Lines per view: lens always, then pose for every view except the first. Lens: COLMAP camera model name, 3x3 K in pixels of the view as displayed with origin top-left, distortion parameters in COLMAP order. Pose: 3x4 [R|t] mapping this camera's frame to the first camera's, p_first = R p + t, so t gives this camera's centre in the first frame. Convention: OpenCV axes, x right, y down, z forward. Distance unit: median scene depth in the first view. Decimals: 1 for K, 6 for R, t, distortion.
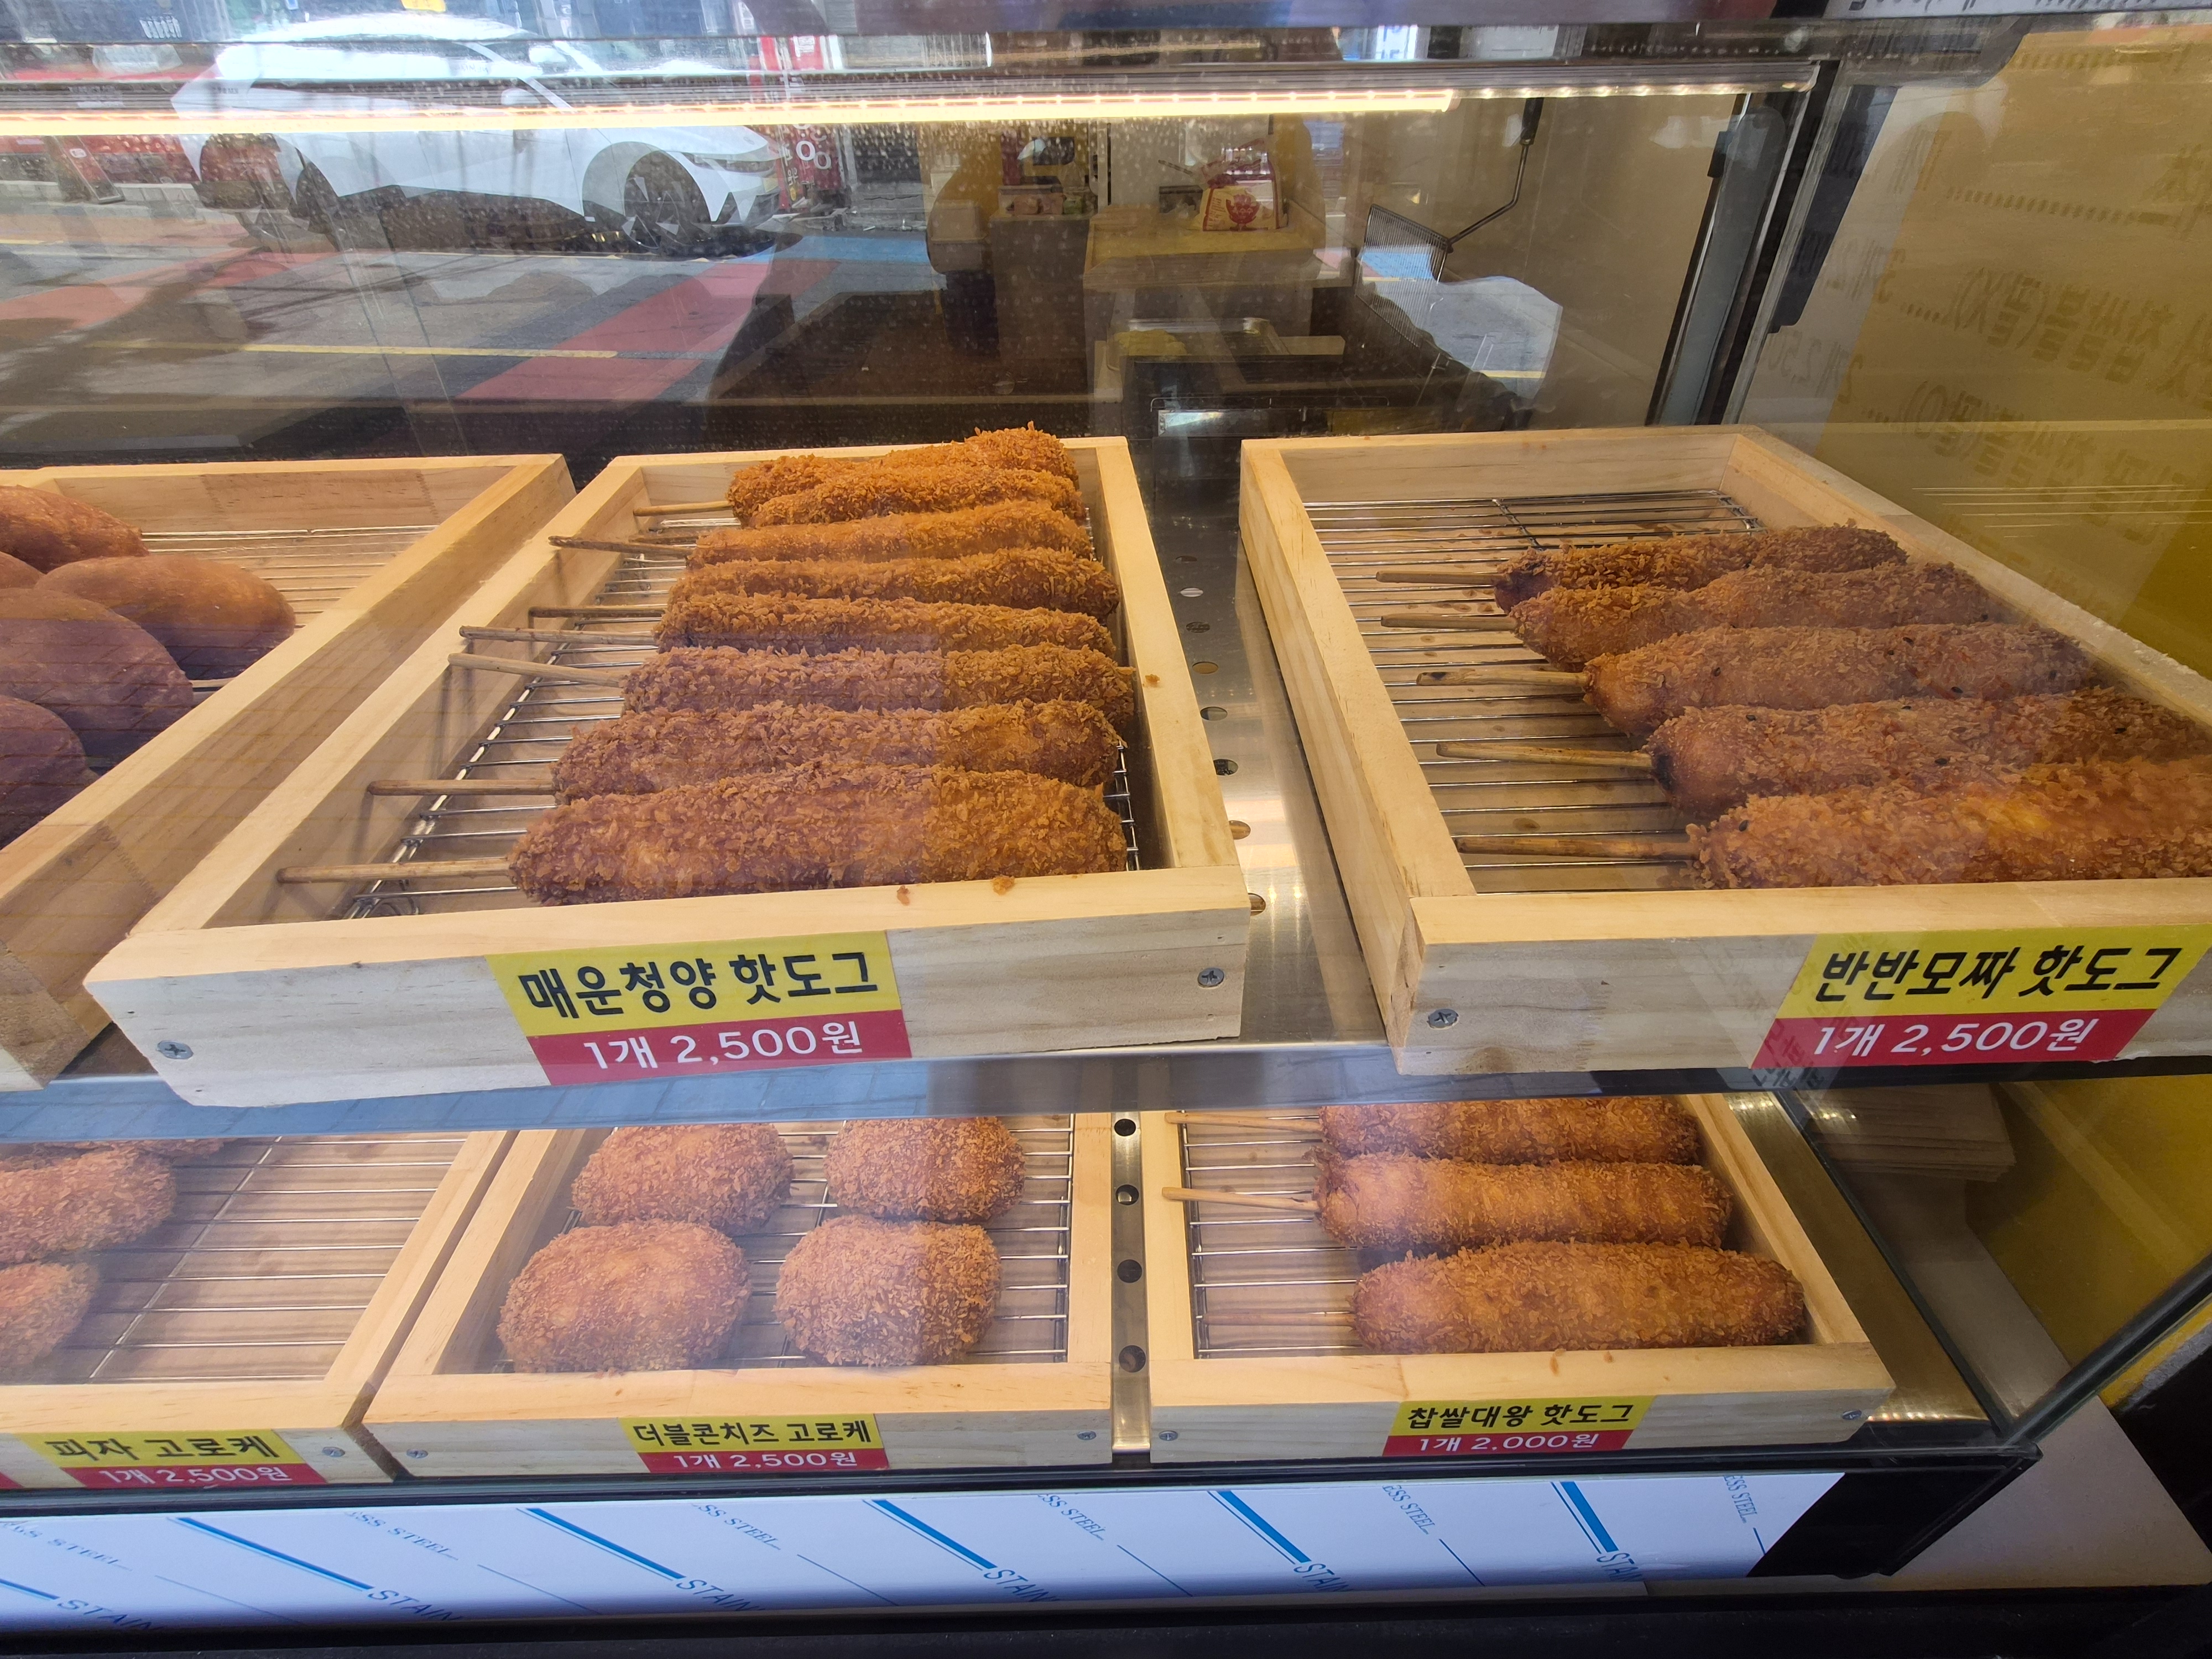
lens RADIAL K [[1033.1, 0, 1106.0], [0, 1033.1, 829.5], [0, 0, 1]] dist [0.000963, -0.001022]
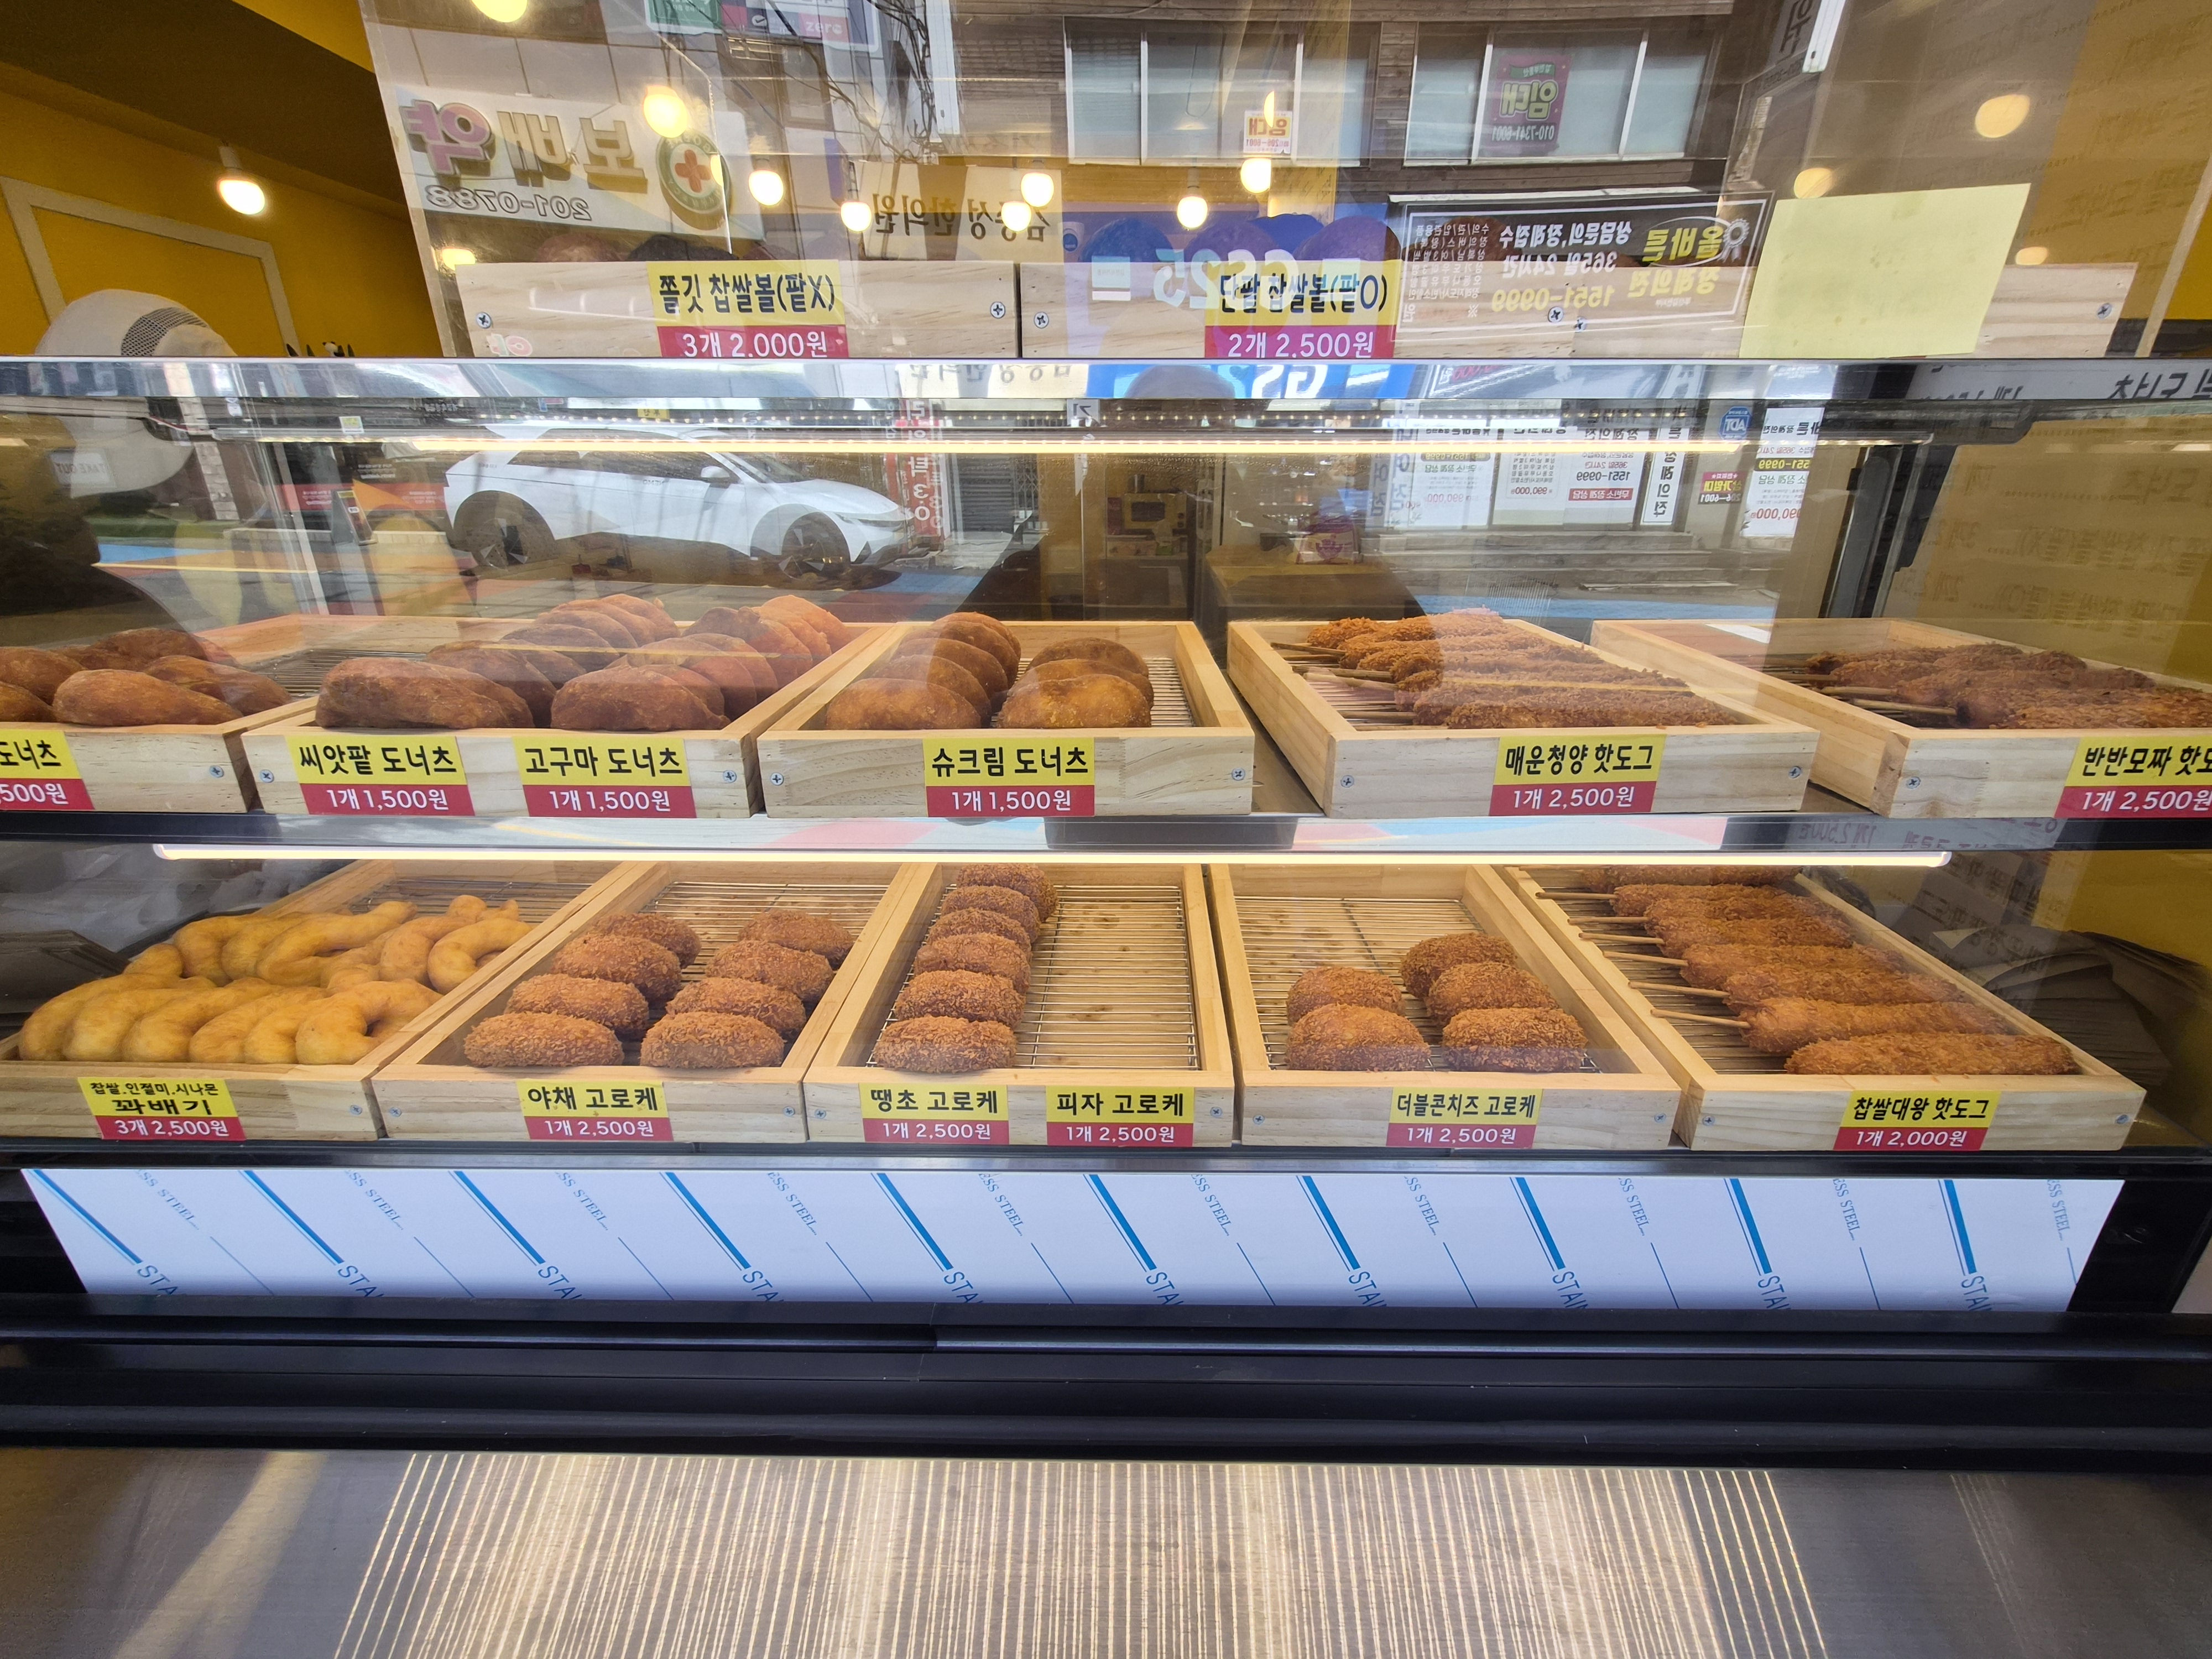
lens RADIAL K [[982.4, 0, 1098.5], [0, 982.4, 829.2], [0, 0, 1]] dist [-0.010781, 0.006032]
pose [[0.999424, 0.023047, -0.024896, -1.345861], [-0.028990, 0.961331, -0.273864, 0.887948], [0.017622, 0.274428, 0.961446, -1.012343]]
